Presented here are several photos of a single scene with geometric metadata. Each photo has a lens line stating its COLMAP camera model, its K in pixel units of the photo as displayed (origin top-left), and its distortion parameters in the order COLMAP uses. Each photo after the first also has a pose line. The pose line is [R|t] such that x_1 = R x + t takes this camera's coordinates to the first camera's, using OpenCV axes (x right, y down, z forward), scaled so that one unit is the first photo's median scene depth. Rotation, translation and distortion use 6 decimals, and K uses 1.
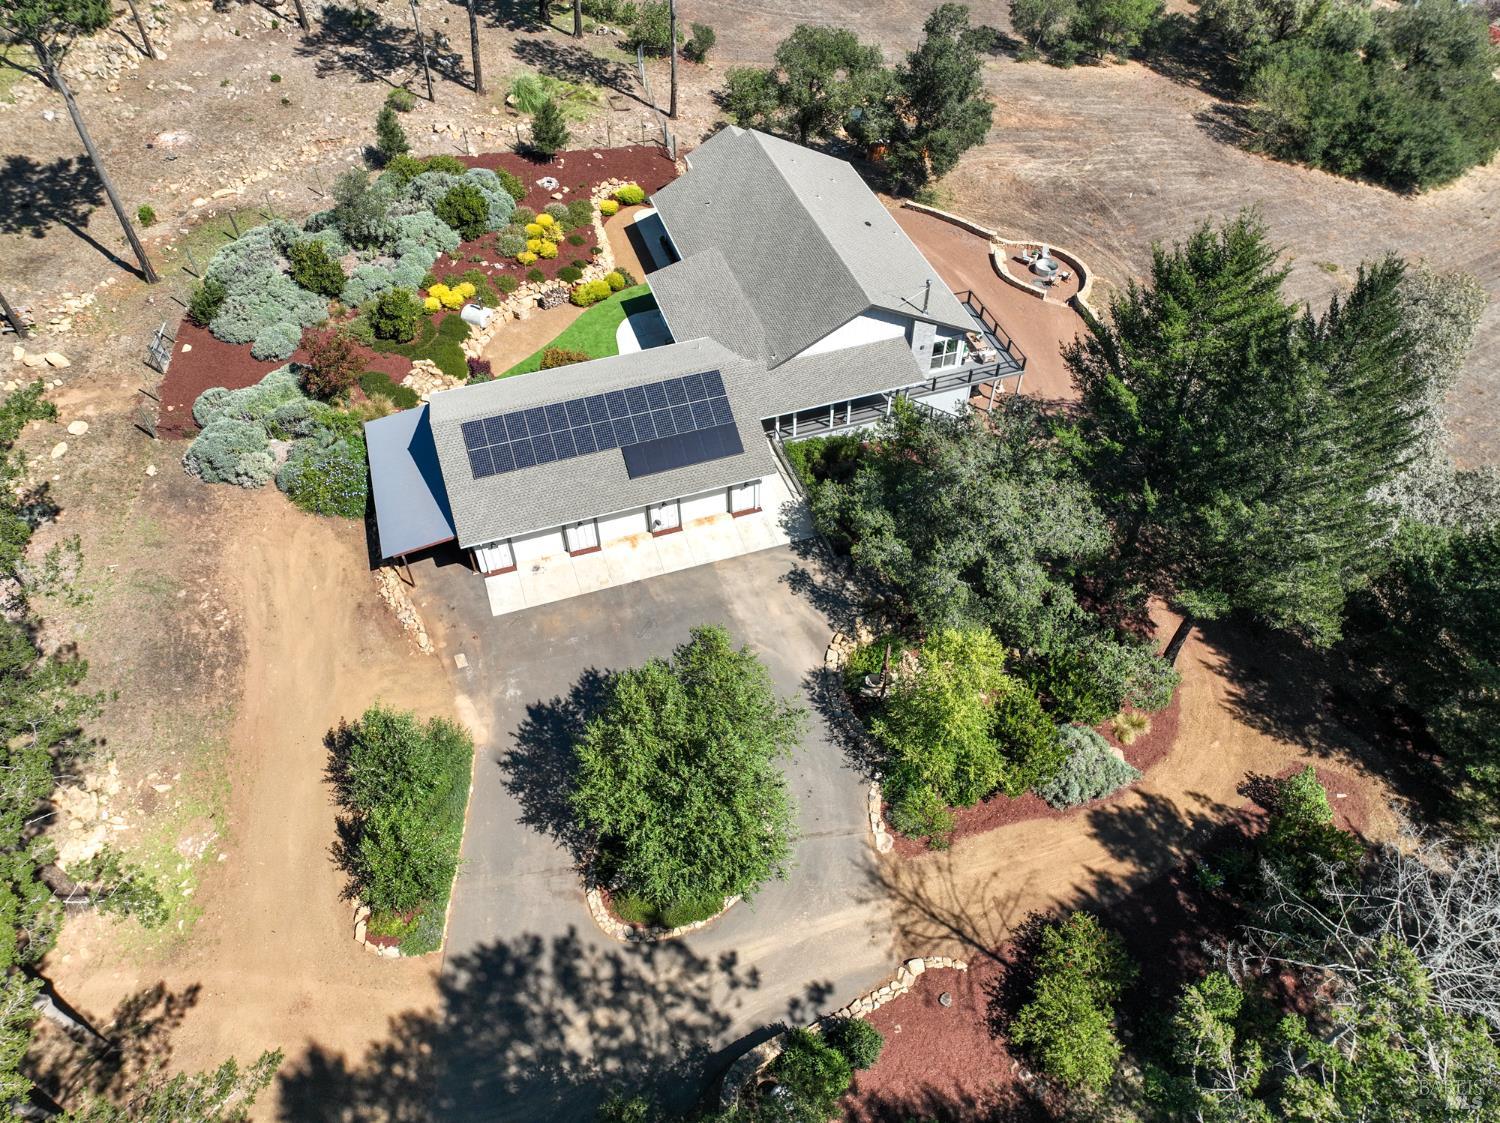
lens RADIAL K [[1056.9, 0, 746.2], [0, 1056.9, 553.1], [0, 0, 1]] dist [-0.005040, 0.027639]
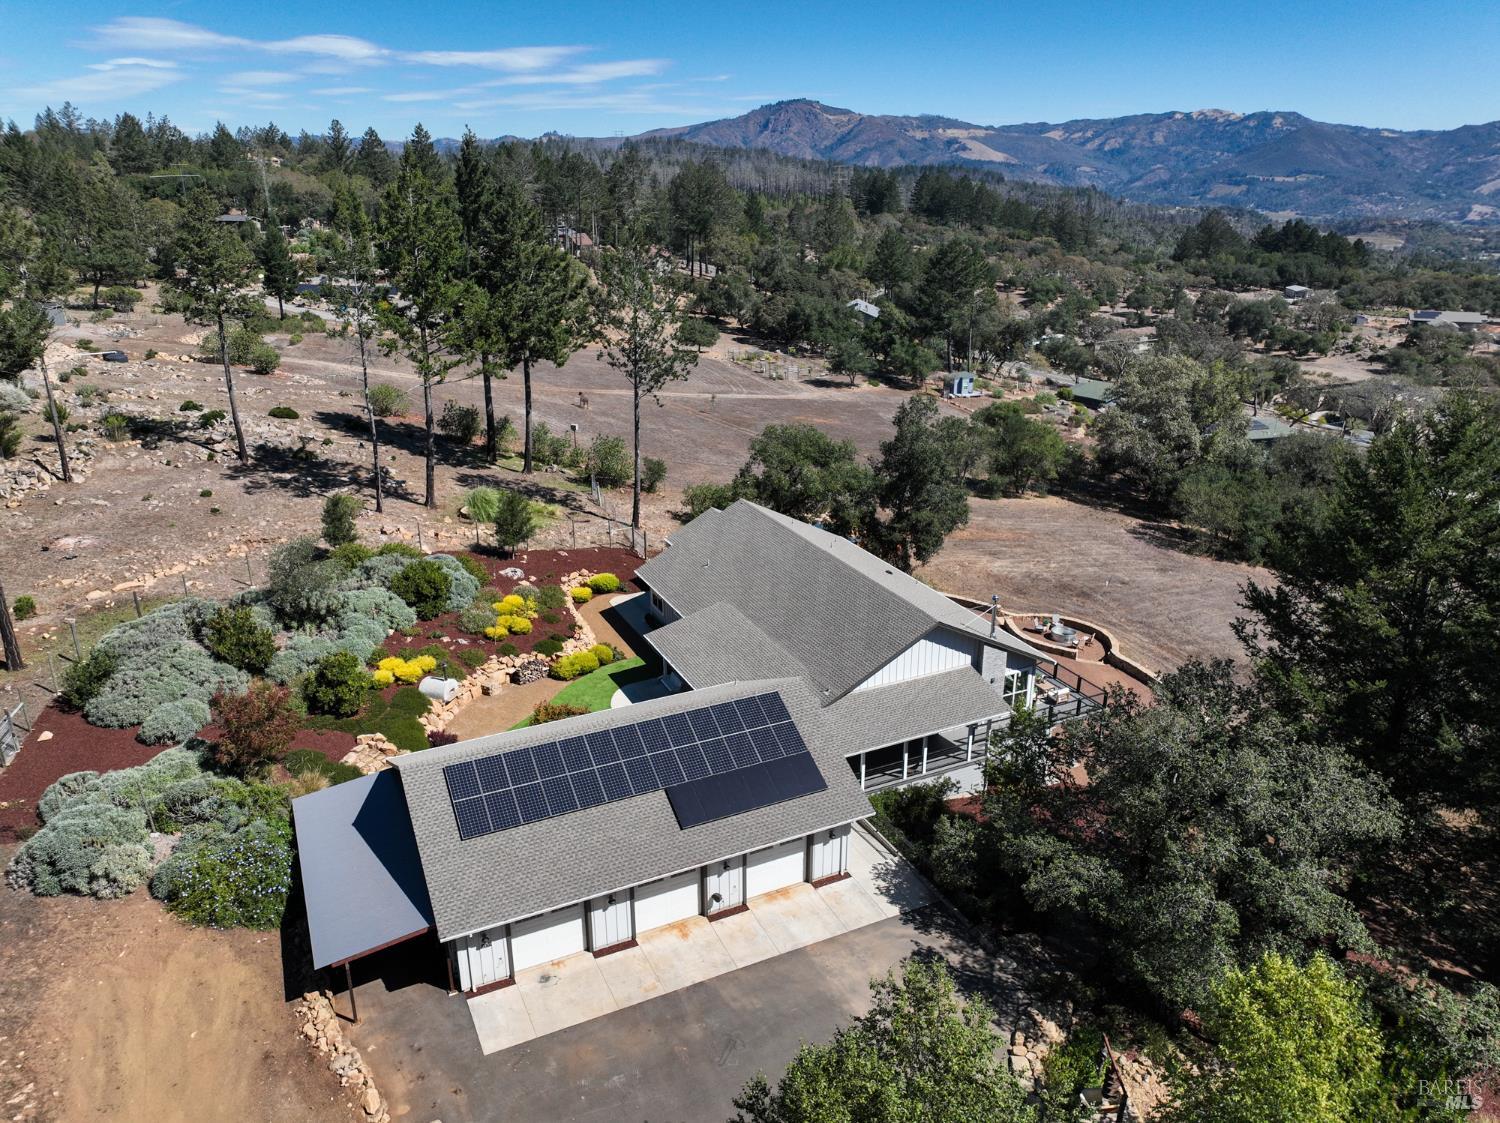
lens RADIAL K [[1056.9, 0, 751.4], [0, 1056.9, 555.7], [0, 0, 1]] dist [-0.005040, 0.027639]
pose [[0.991762, -0.039521, 0.121843, -0.117146], [0.091295, 0.885312, -0.455947, 0.079393], [-0.089850, 0.463315, 0.881627, 0.228140]]
